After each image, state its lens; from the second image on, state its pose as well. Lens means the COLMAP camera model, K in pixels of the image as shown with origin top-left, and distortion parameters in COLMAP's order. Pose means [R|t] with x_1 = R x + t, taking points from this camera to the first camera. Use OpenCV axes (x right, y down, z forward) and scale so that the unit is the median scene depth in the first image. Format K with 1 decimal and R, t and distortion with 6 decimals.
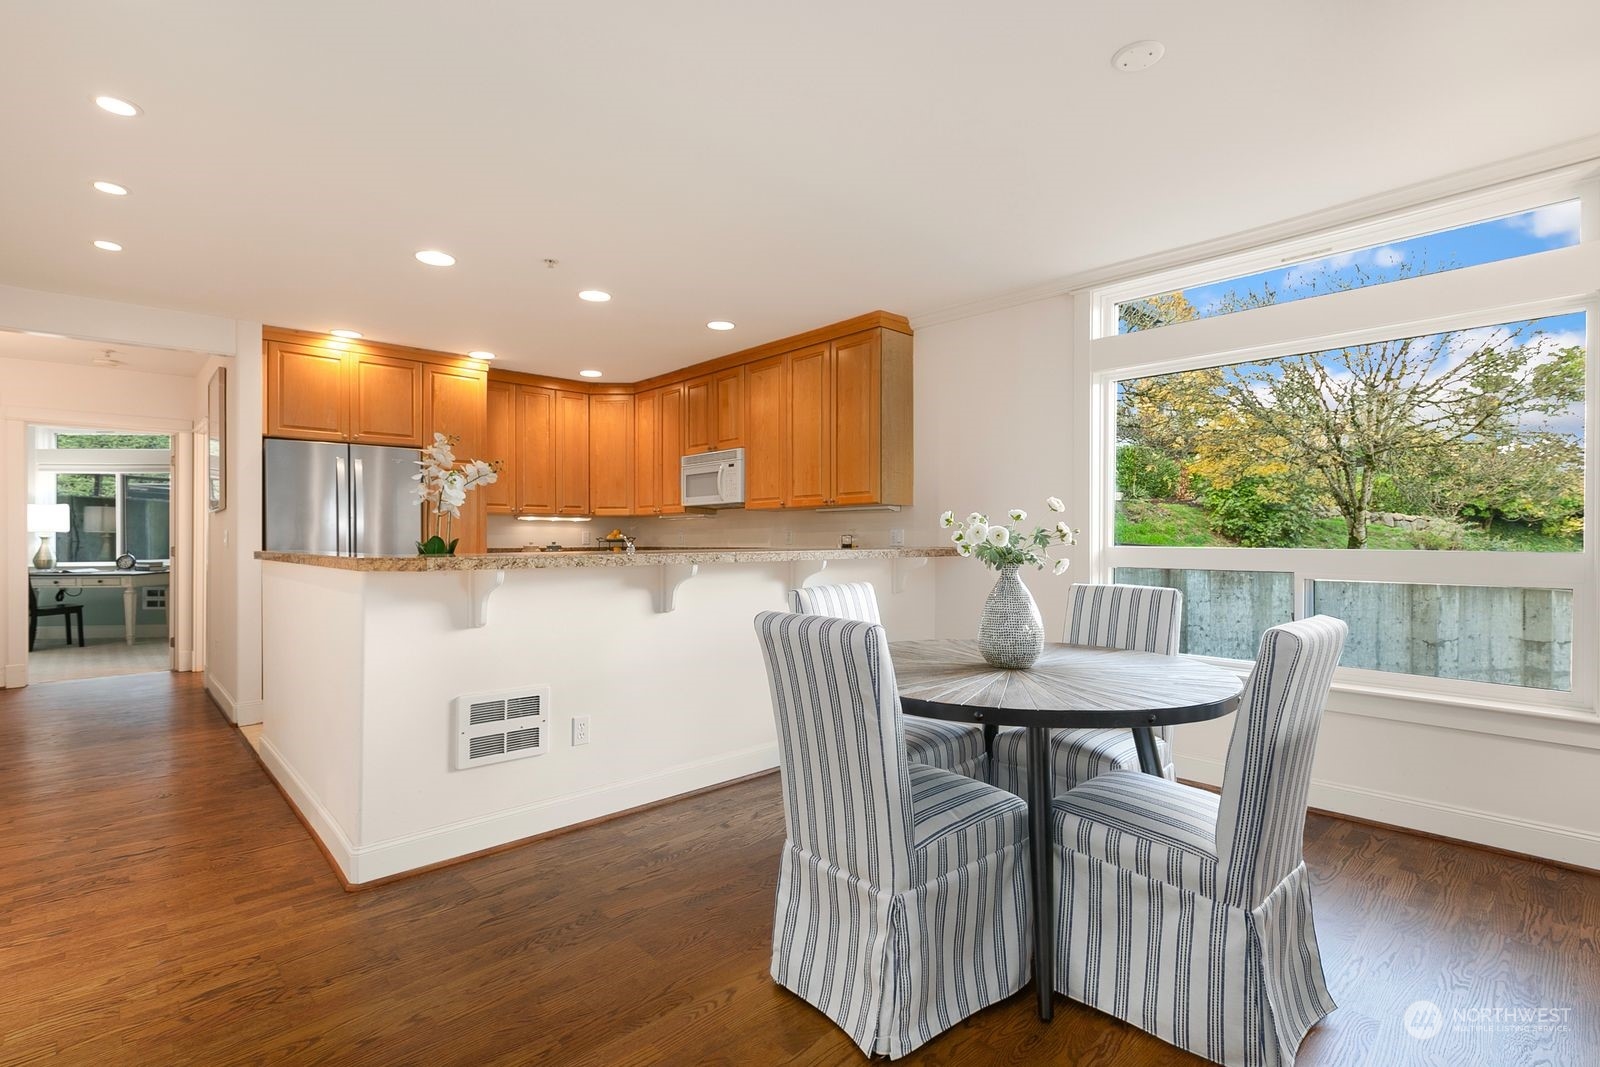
lens RADIAL K [[743.1, 0, 794.2], [0, 743.1, 534.7], [0, 0, 1]] dist [0.005249, -0.002192]
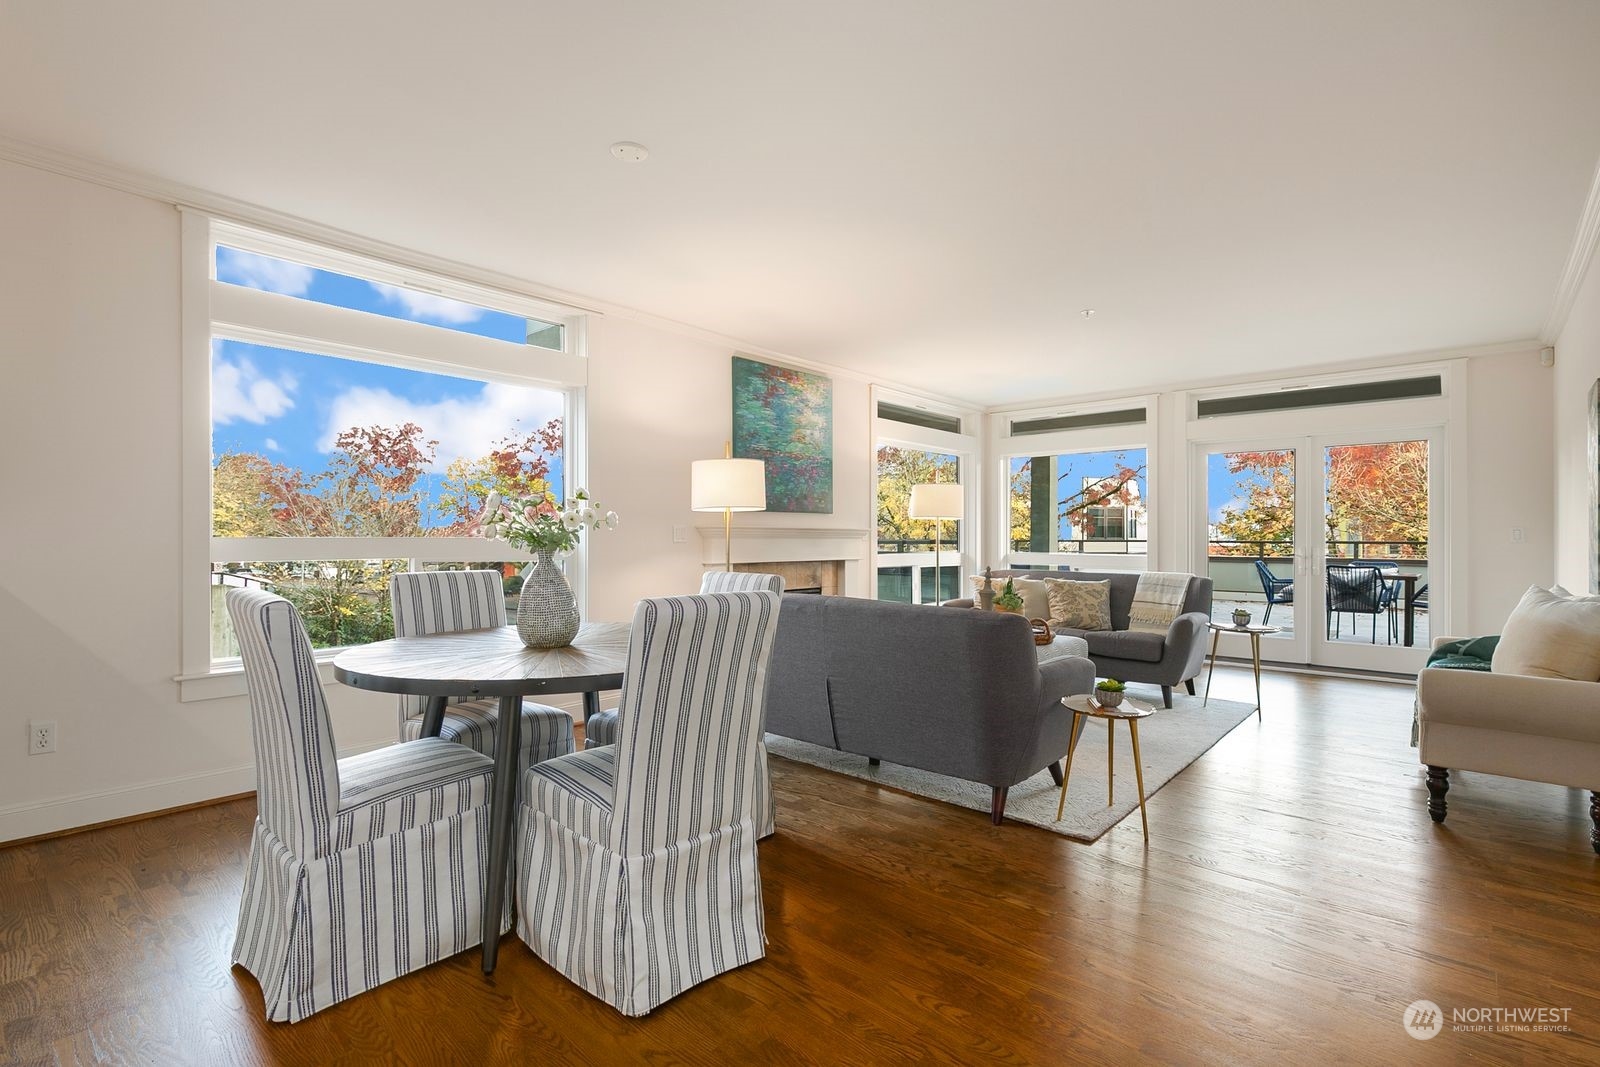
lens RADIAL K [[743.1, 0, 795.3], [0, 743.1, 536.5], [0, 0, 1]] dist [0.005249, -0.002192]
pose [[-0.086436, 0.000543, 0.996257, -0.307565], [-0.005638, 0.999984, -0.001034, 0.008739], [-0.996241, -0.005707, -0.086432, 0.296454]]
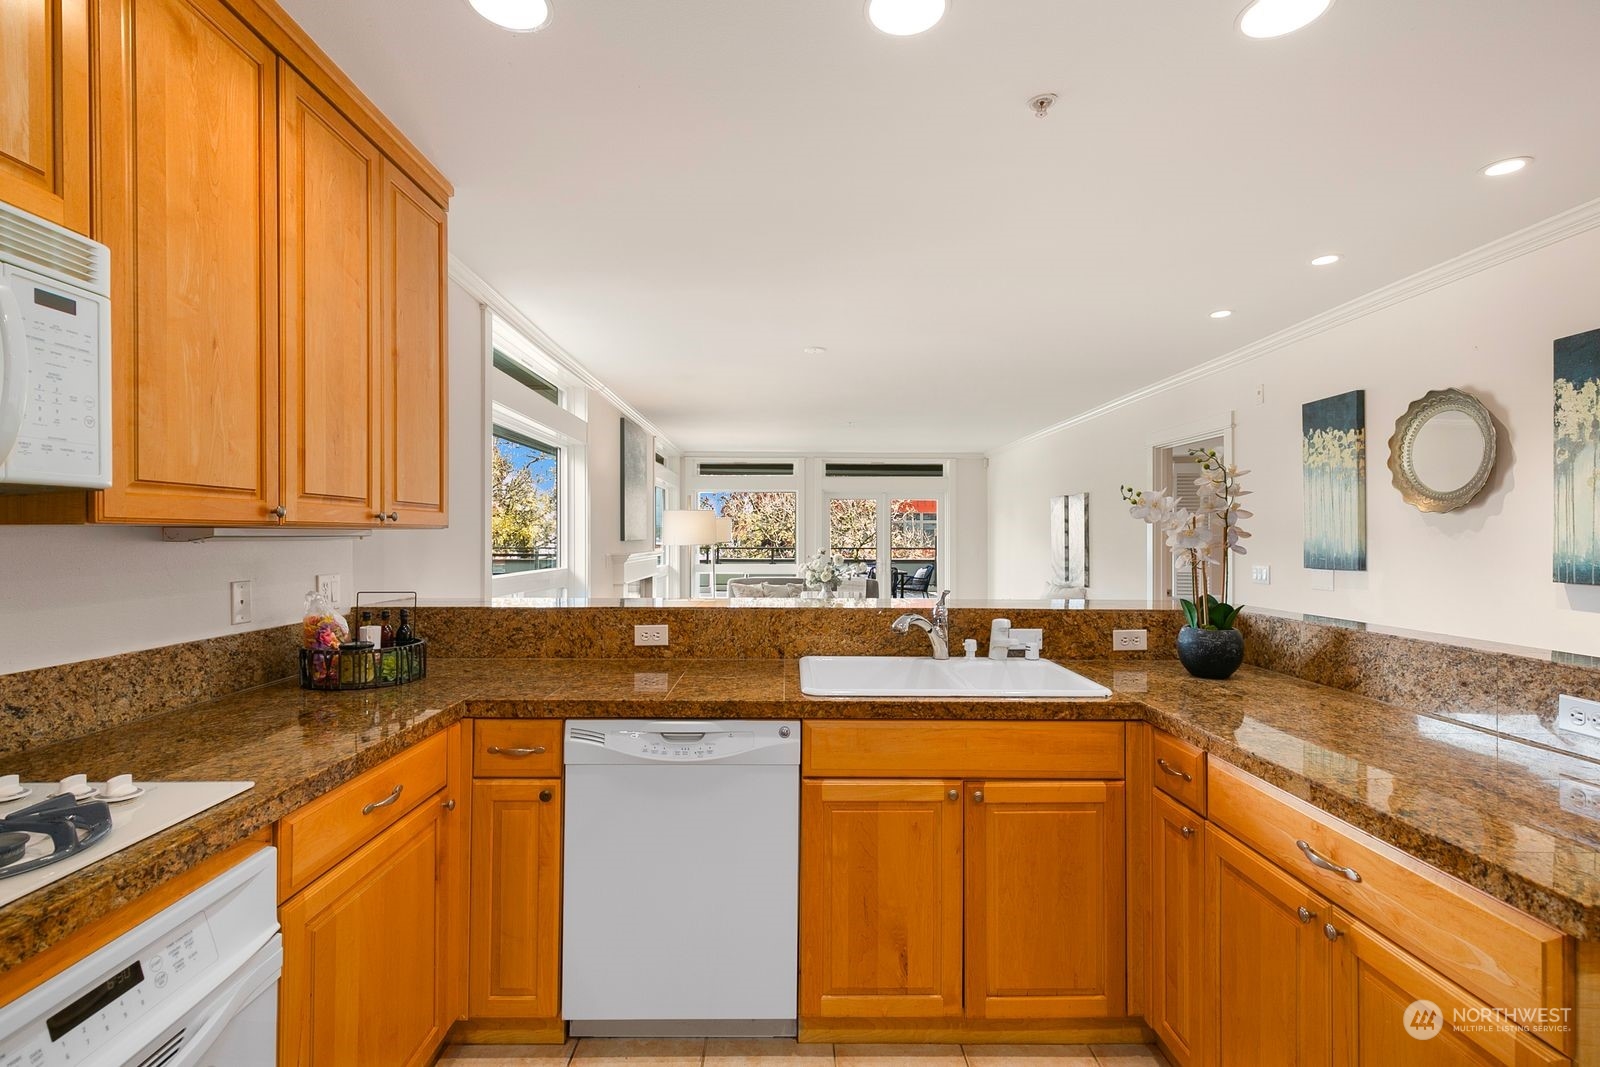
lens RADIAL K [[743.1, 0, 802.1], [0, 743.1, 531.6], [0, 0, 1]] dist [0.005249, -0.002192]
pose [[-0.745520, 0.001526, 0.666481, -0.358317], [-0.006387, 0.999935, -0.009434, -0.029094], [-0.666452, -0.011290, -0.745462, 0.974298]]
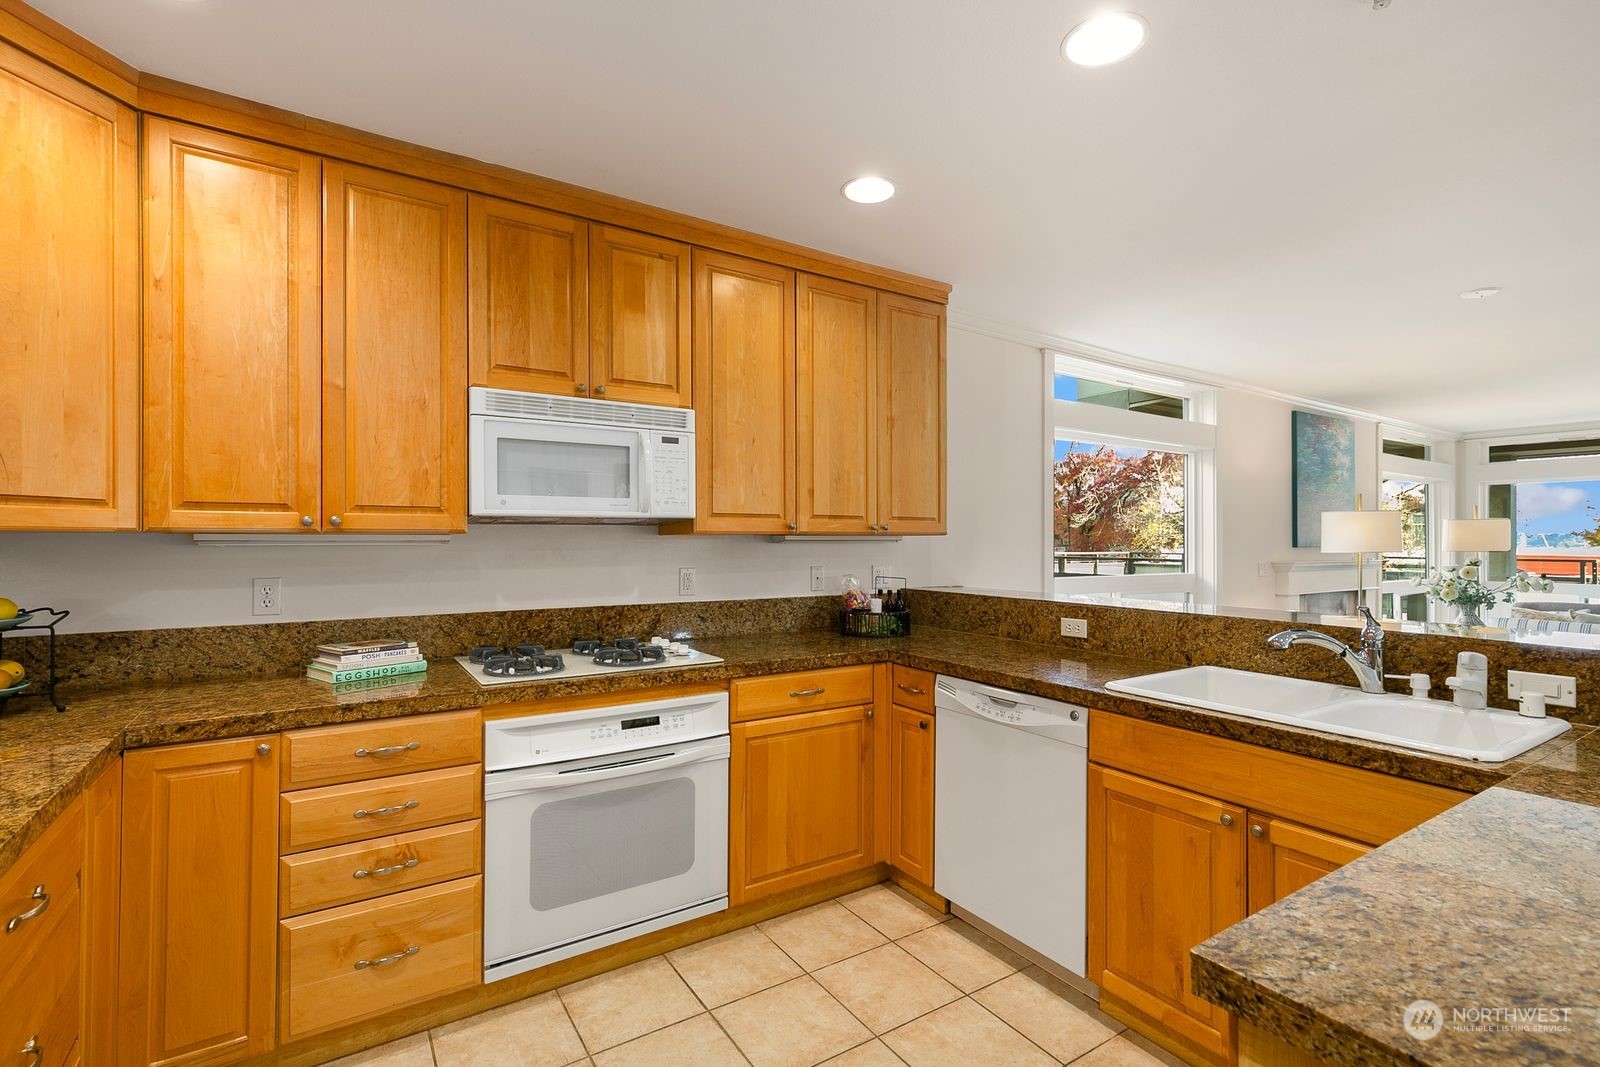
lens RADIAL K [[743.1, 0, 809.3], [0, 743.1, 532.9], [0, 0, 1]] dist [0.005249, -0.002192]
pose [[0.163905, 0.010666, 0.986418, -0.521866], [-0.008964, 0.999916, -0.009323, -0.028849], [-0.986435, -0.007314, 0.163987, 0.798307]]
